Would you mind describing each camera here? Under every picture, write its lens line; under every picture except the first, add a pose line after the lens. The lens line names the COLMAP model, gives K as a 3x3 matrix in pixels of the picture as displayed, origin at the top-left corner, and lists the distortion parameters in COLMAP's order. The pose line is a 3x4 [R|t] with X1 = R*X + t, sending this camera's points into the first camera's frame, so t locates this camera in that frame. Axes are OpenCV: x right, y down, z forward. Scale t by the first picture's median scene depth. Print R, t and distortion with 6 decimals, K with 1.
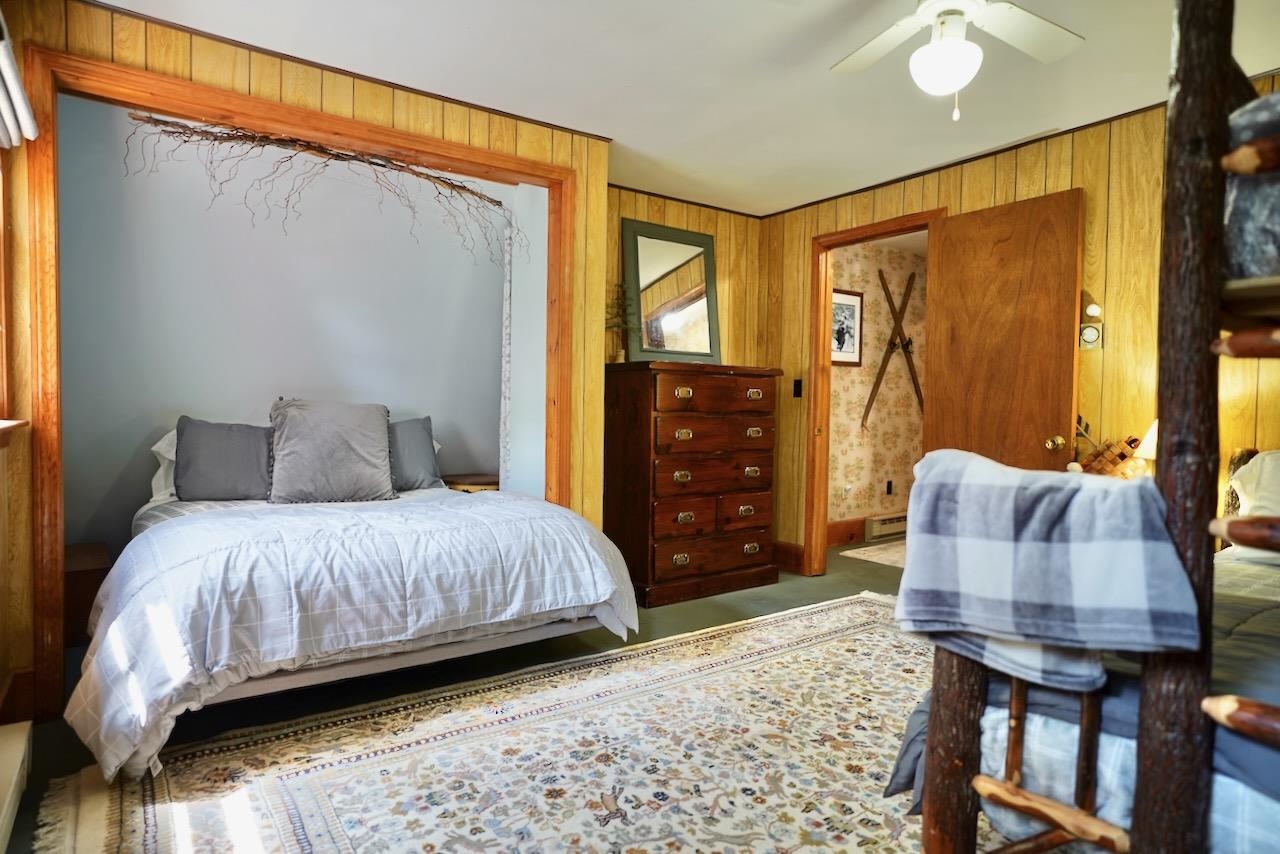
lens RADIAL K [[715.6, 0, 638.5], [0, 715.6, 421.6], [0, 0, 1]] dist [-0.001061, -0.000194]
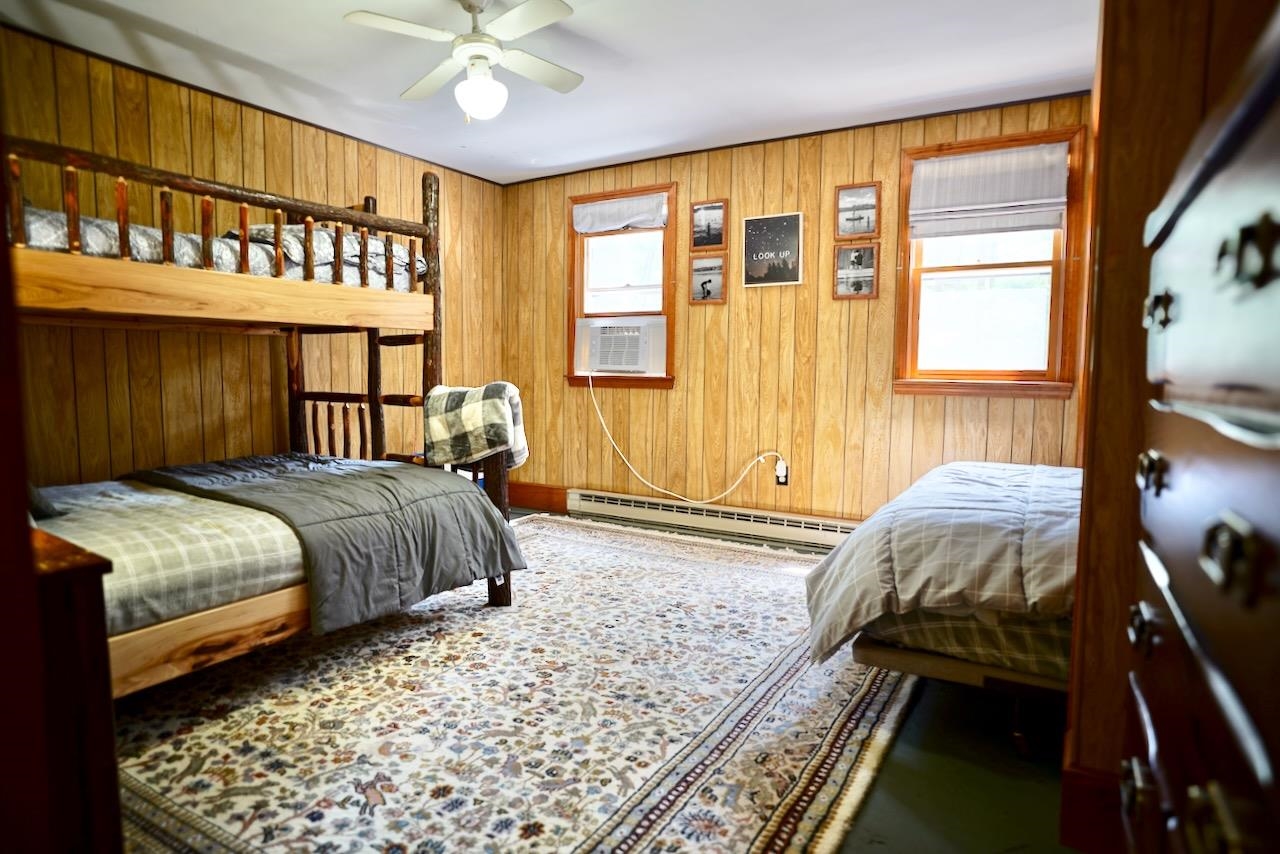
lens RADIAL K [[715.6, 0, 642.4], [0, 715.6, 428.6], [0, 0, 1]] dist [-0.001061, -0.000194]
pose [[-0.916703, 0.012060, -0.399387, 0.532245], [-0.030139, 0.994610, 0.099210, -0.025471], [0.398430, 0.102983, -0.911399, 1.836429]]
